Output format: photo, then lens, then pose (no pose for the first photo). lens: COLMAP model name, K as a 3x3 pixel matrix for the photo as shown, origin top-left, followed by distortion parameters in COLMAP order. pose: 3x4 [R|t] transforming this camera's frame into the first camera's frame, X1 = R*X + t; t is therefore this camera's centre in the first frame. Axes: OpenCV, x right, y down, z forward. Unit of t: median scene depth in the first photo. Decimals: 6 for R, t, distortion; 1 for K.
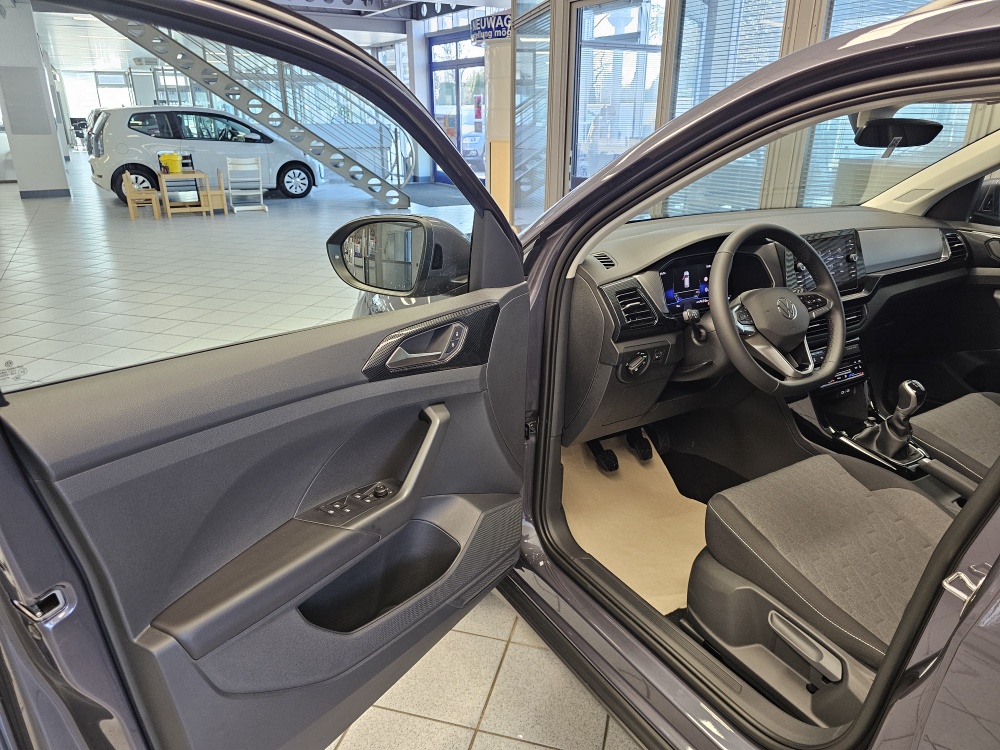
lens RADIAL K [[666.2, 0, 505.0], [0, 666.2, 373.9], [0, 0, 1]] dist [0.056696, -0.052057]
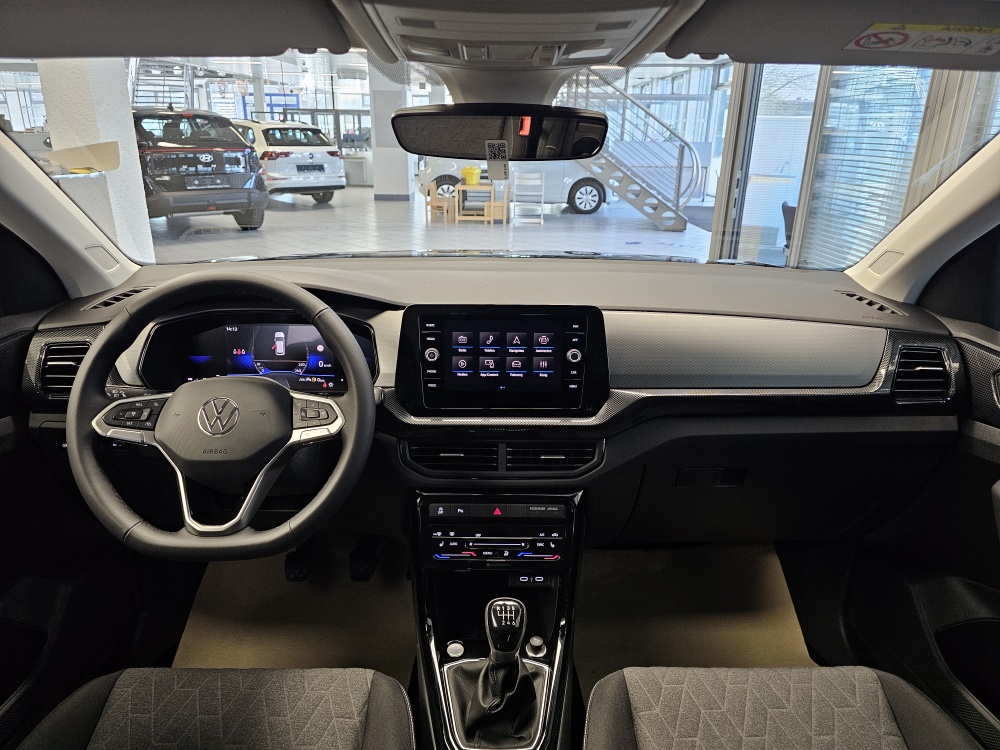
lens RADIAL K [[658.0, 0, 498.5], [0, 658.0, 376.2], [0, 0, 1]] dist [0.055167, -0.057031]
pose [[0.855929, 0.184322, -0.483127, 0.650205], [-0.194227, 0.980498, 0.029977, -0.141173], [0.479231, 0.068178, 0.875037, 0.425946]]
